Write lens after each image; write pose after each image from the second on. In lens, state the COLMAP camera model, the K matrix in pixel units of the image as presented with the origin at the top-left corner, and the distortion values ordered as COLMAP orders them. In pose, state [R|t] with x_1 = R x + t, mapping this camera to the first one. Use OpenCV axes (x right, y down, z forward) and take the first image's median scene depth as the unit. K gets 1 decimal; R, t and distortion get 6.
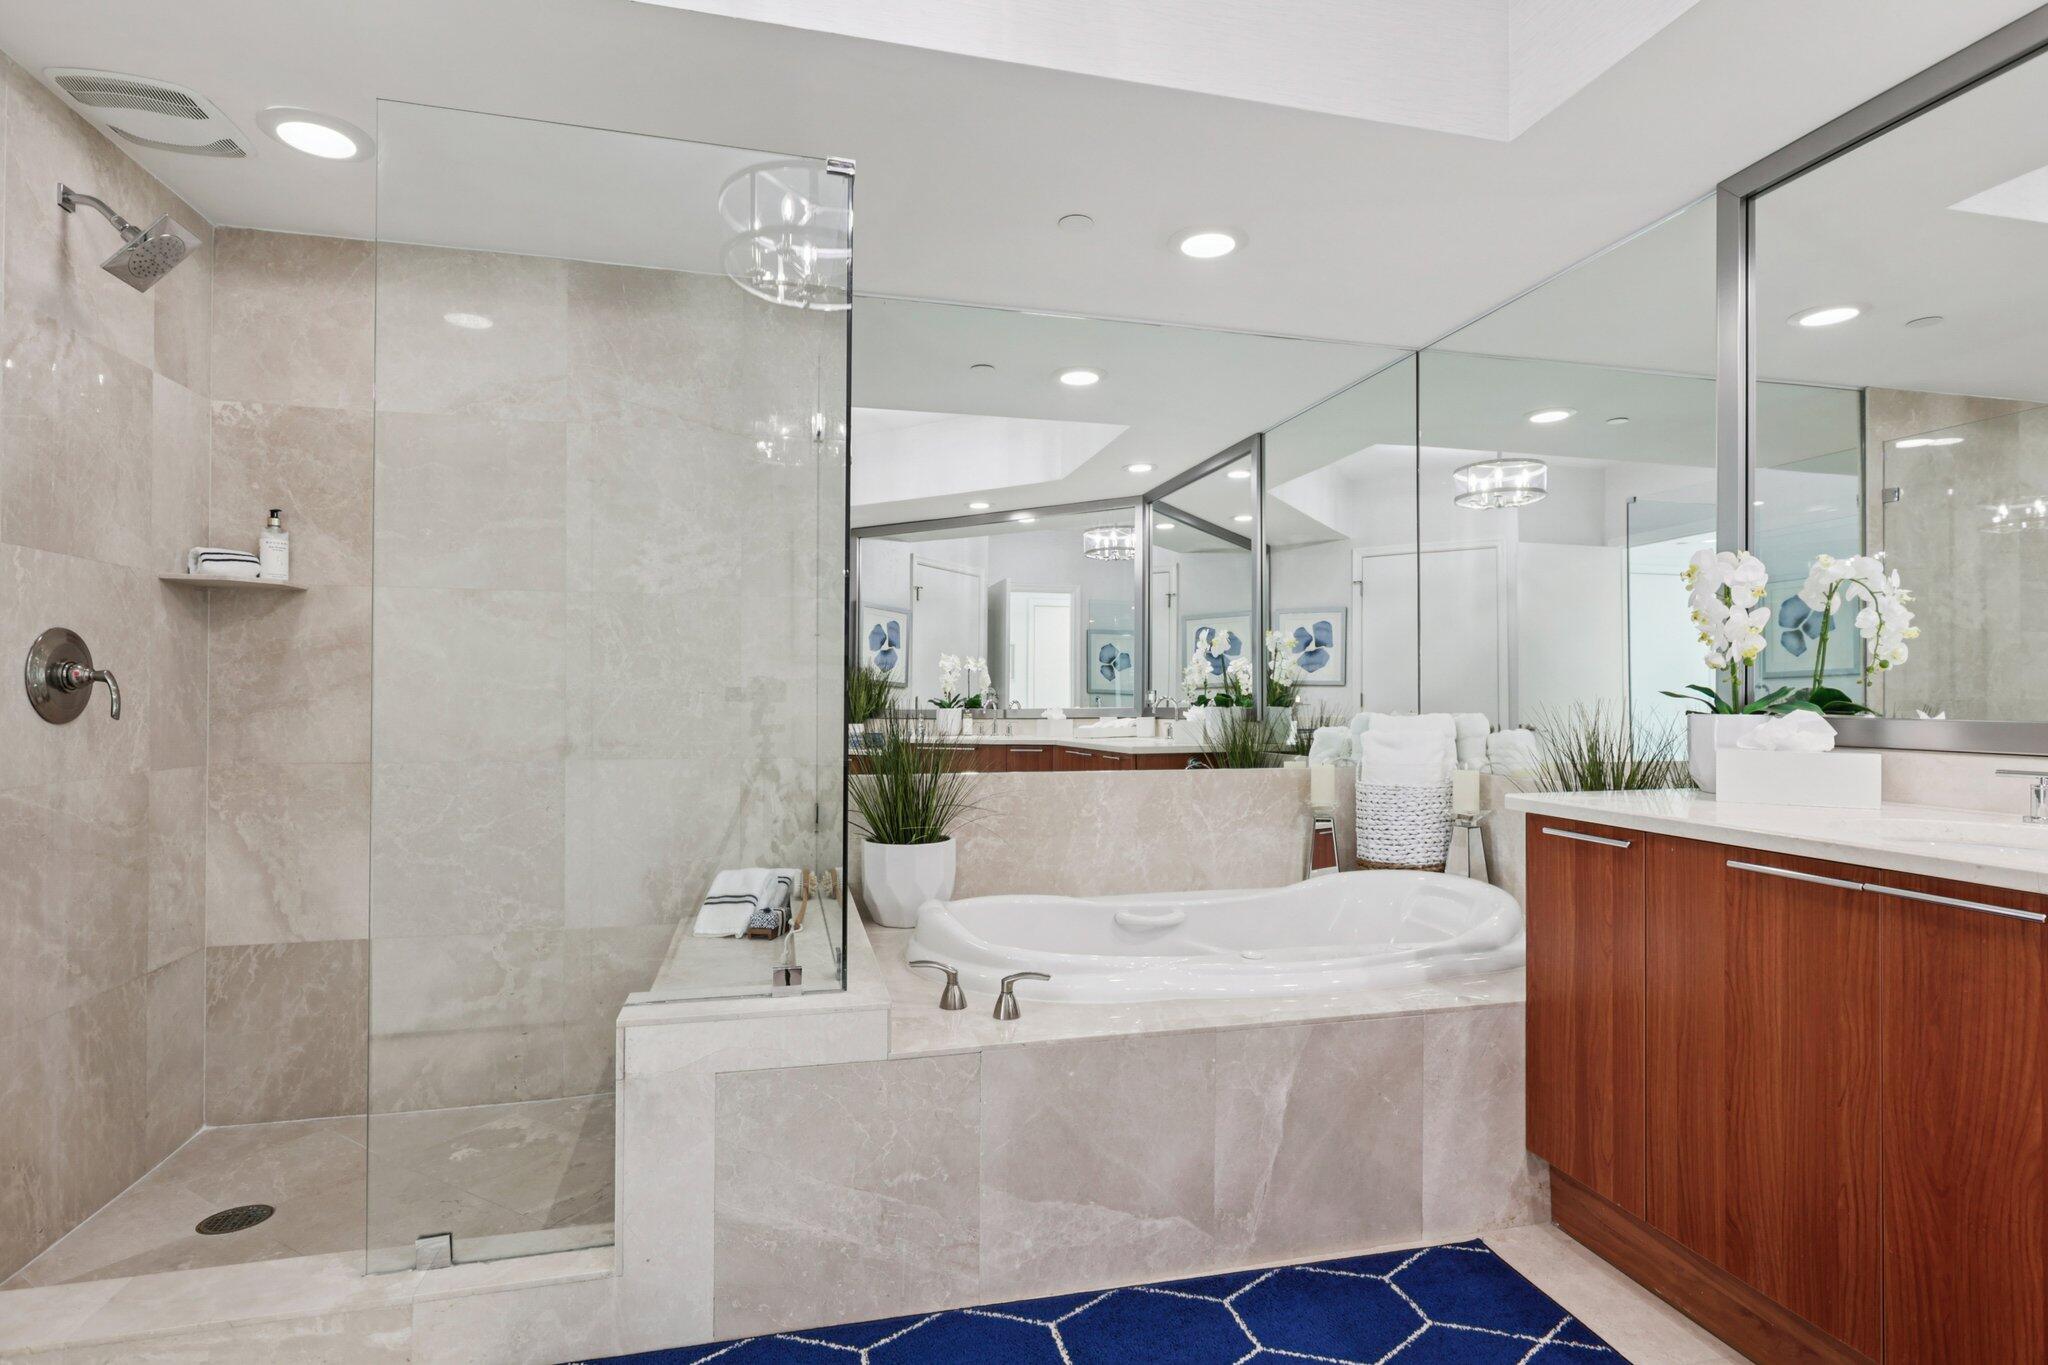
lens RADIAL K [[1021.9, 0, 1030.9], [0, 1021.9, 688.4], [0, 0, 1]] dist [-0.001136, 0.004371]
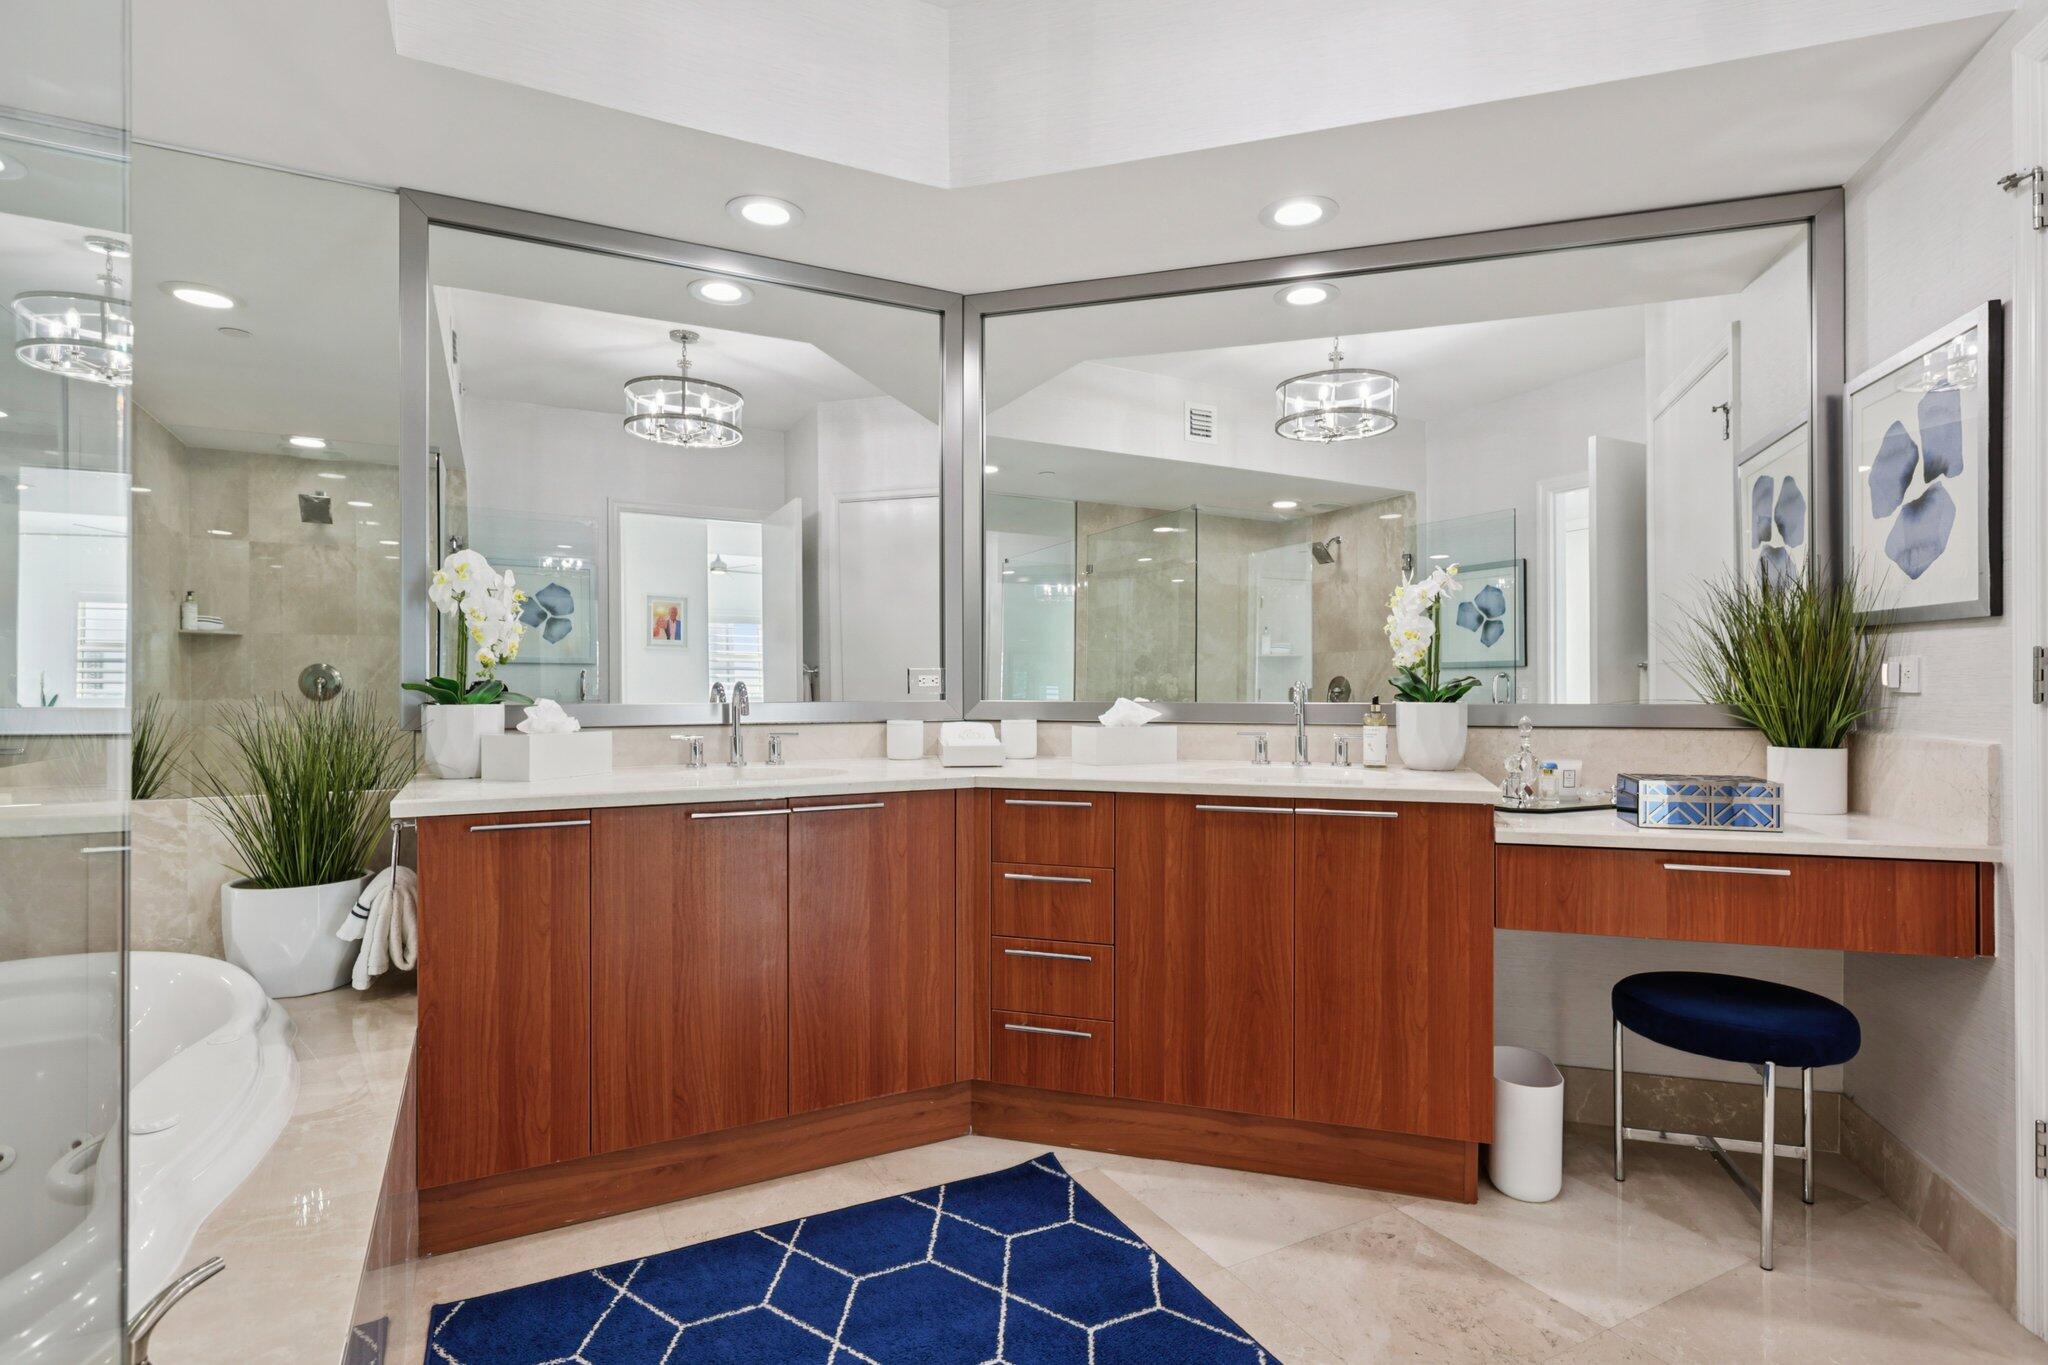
lens RADIAL K [[1021.9, 0, 1033.1], [0, 1021.9, 682.2], [0, 0, 1]] dist [-0.001136, 0.004371]
pose [[-0.244905, -0.000082, 0.969547, -0.409561], [-0.004406, 0.999990, -0.001029, 0.000516], [-0.969537, -0.004524, -0.244903, 0.544584]]
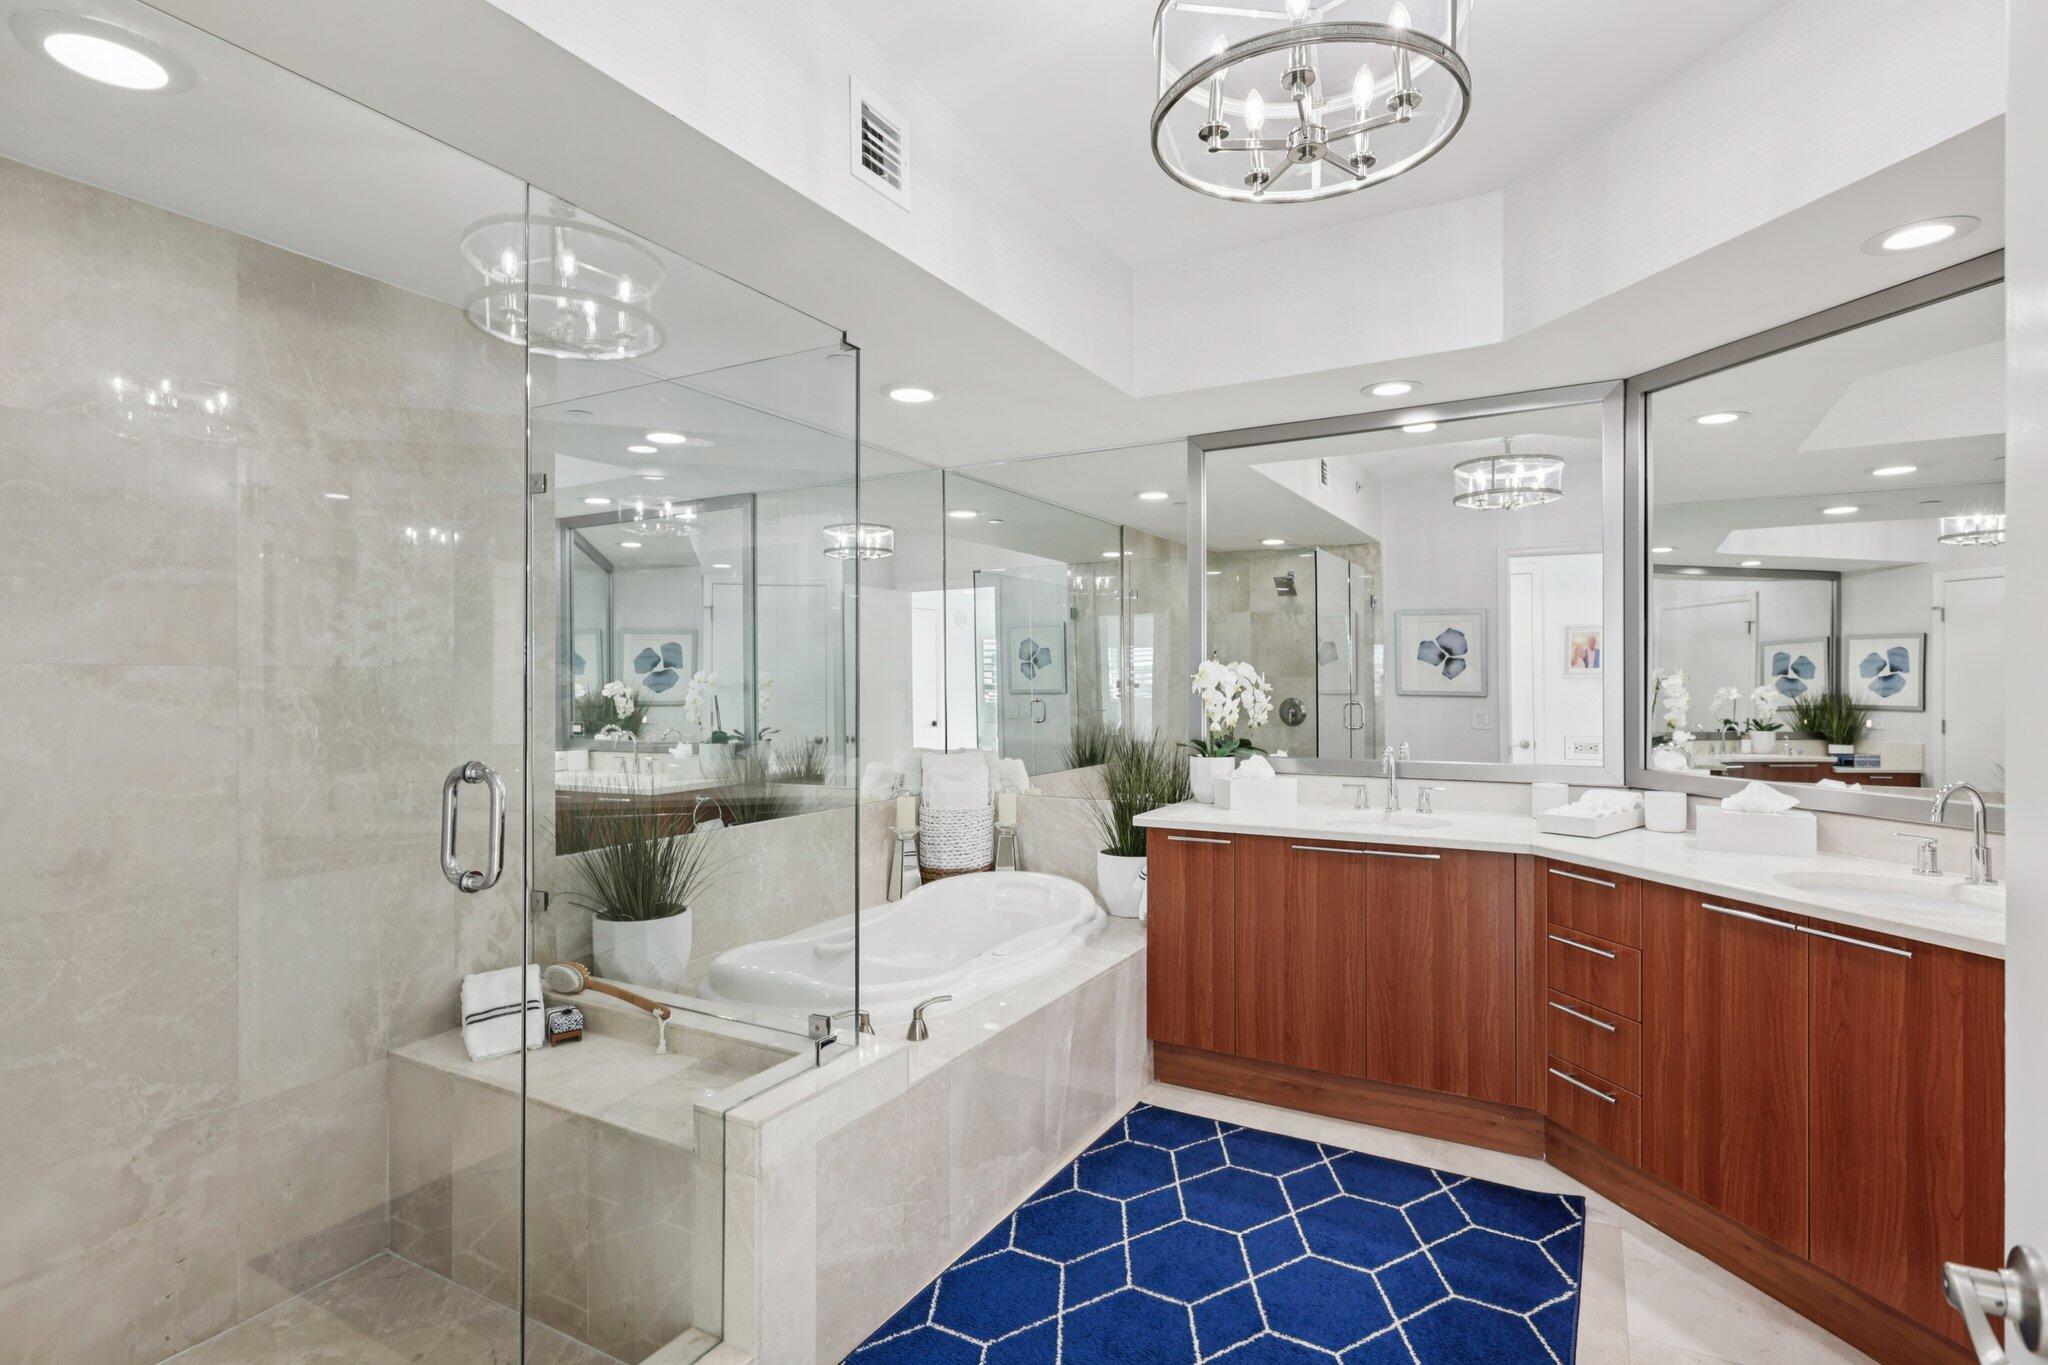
lens RADIAL K [[1021.9, 0, 1034.2], [0, 1021.9, 677.9], [0, 0, 1]] dist [-0.001136, 0.004371]
pose [[0.681807, -0.002395, 0.731528, -0.620247], [0.000840, 0.999997, 0.002491, -0.088673], [-0.731532, -0.001084, 0.681807, 0.036982]]
